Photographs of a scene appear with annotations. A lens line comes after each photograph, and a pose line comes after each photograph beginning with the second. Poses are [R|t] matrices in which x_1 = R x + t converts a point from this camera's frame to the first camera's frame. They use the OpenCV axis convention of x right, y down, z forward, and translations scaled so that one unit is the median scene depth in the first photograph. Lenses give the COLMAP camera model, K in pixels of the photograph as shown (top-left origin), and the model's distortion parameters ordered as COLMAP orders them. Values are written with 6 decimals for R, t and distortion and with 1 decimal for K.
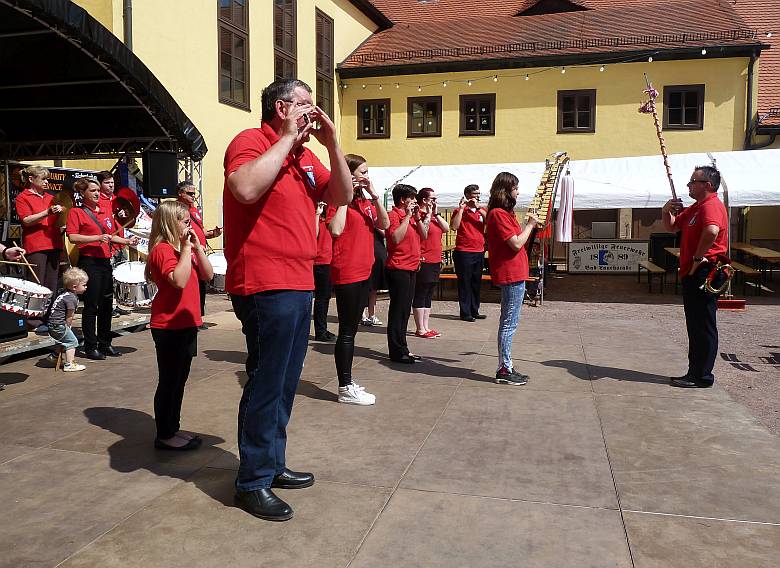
lens RADIAL K [[642.2, 0, 391.6], [0, 642.2, 273.5], [0, 0, 1]] dist [-0.028554, 0.007801]
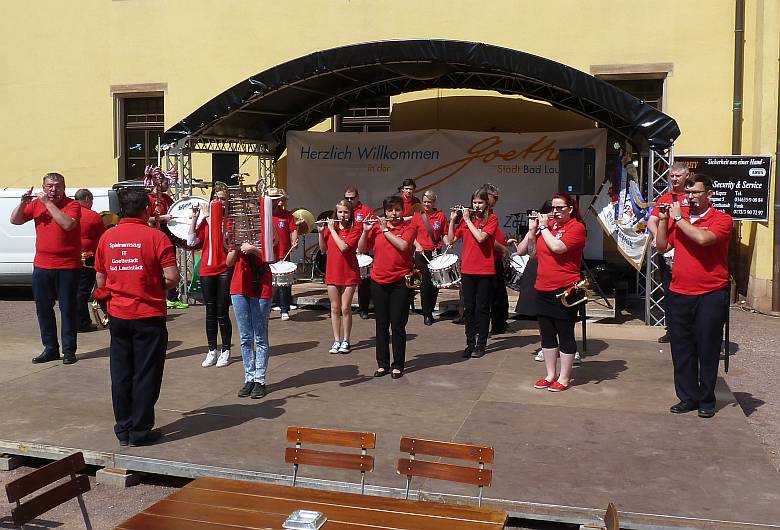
lens RADIAL K [[795.3, 0, 390.0], [0, 795.3, 265.0], [0, 0, 1]] dist [-0.006618, -0.006023]
pose [[-0.046873, 0.094440, -0.994426, 0.995611], [-0.069500, 0.992800, 0.097561, -0.124185], [0.996480, 0.073685, -0.039972, 0.864074]]
